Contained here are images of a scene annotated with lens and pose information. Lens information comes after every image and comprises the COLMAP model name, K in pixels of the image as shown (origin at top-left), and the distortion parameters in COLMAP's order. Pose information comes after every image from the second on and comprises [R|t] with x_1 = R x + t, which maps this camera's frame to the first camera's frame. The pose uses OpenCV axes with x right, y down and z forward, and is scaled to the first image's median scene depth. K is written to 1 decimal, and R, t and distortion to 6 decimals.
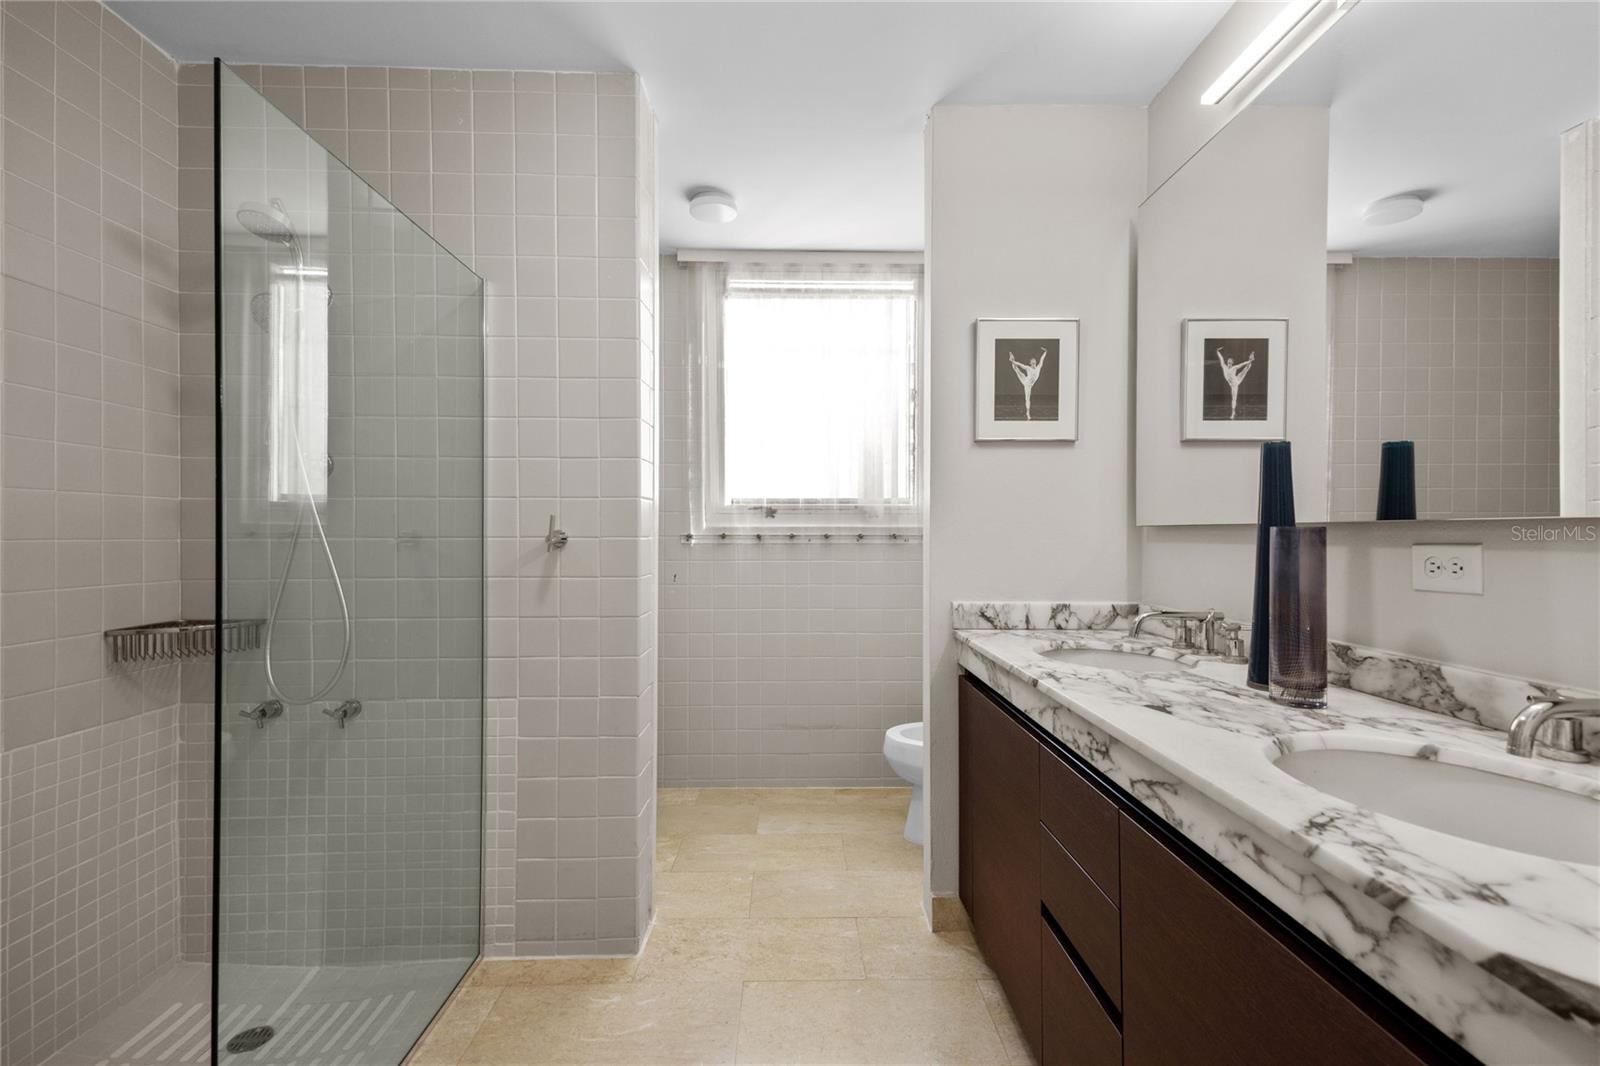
lens RADIAL K [[783.0, 0, 800.0], [0, 783.0, 533.0], [0, 0, 1]] dist [0.000815, -0.000105]
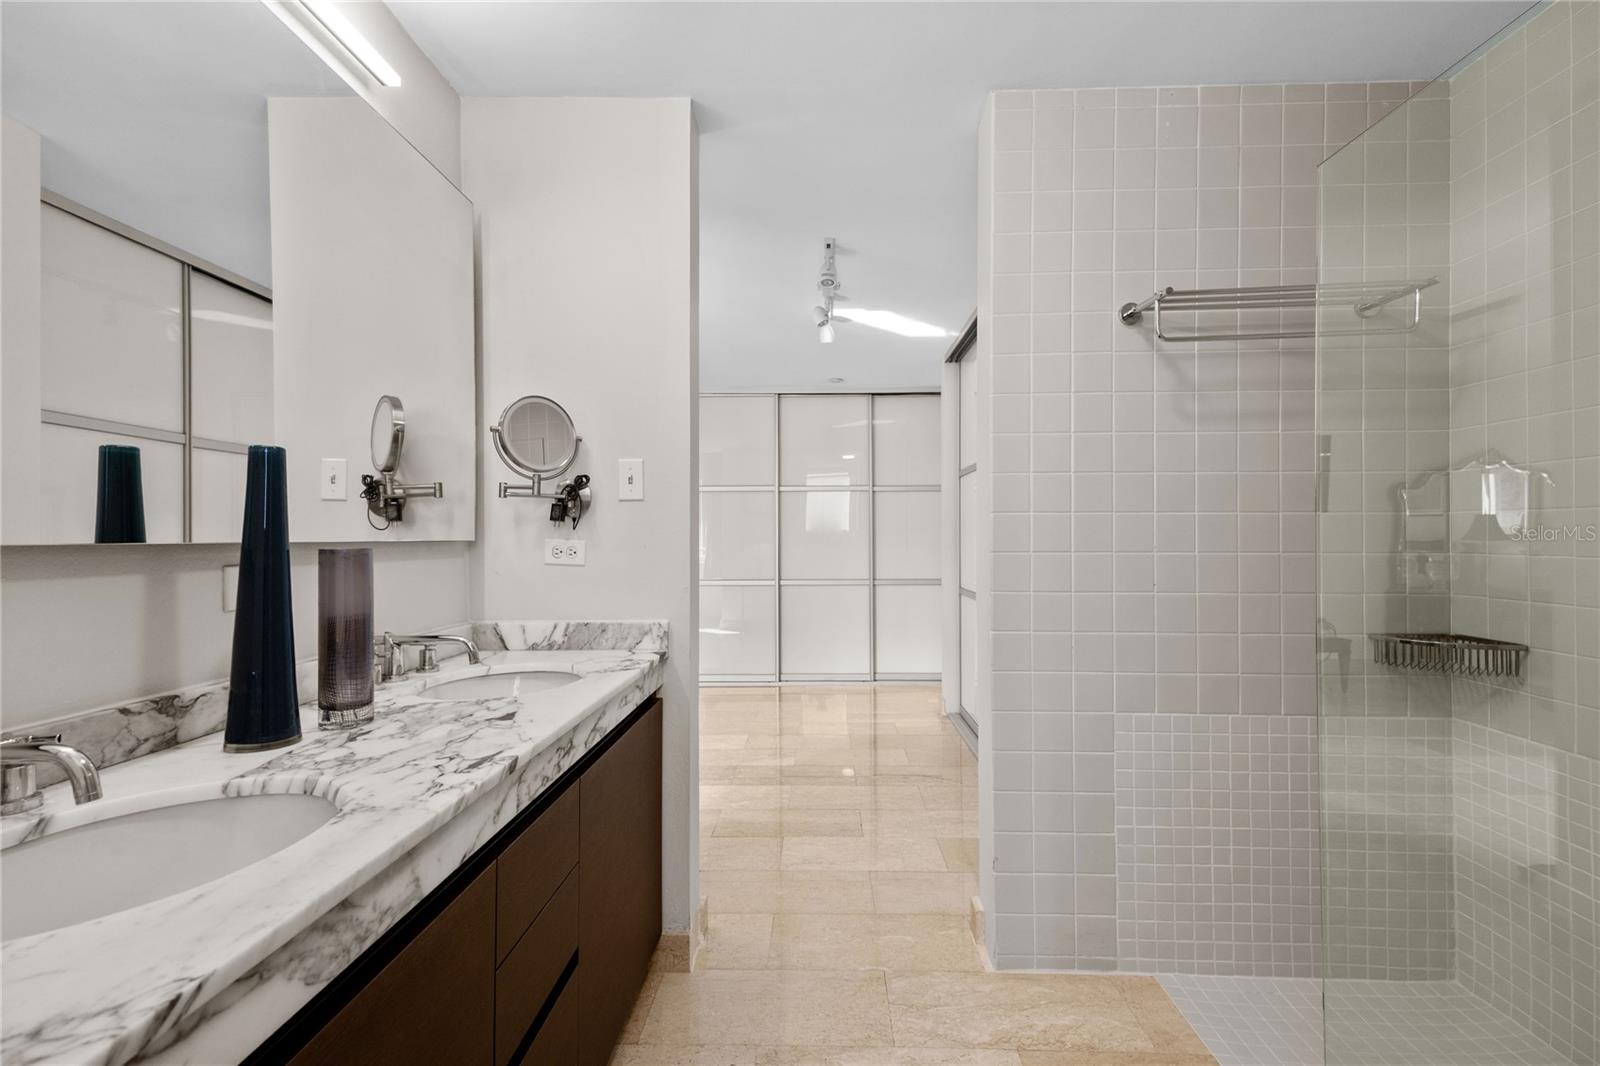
lens RADIAL K [[783.0, 0, 800.0], [0, 783.0, 533.0], [0, 0, 1]] dist [0.000815, -0.000105]
pose [[-0.998048, -0.003585, 0.062355, 0.002376], [-0.004015, 0.999969, -0.006770, -0.019966], [-0.062329, -0.007007, -0.998031, 1.799562]]
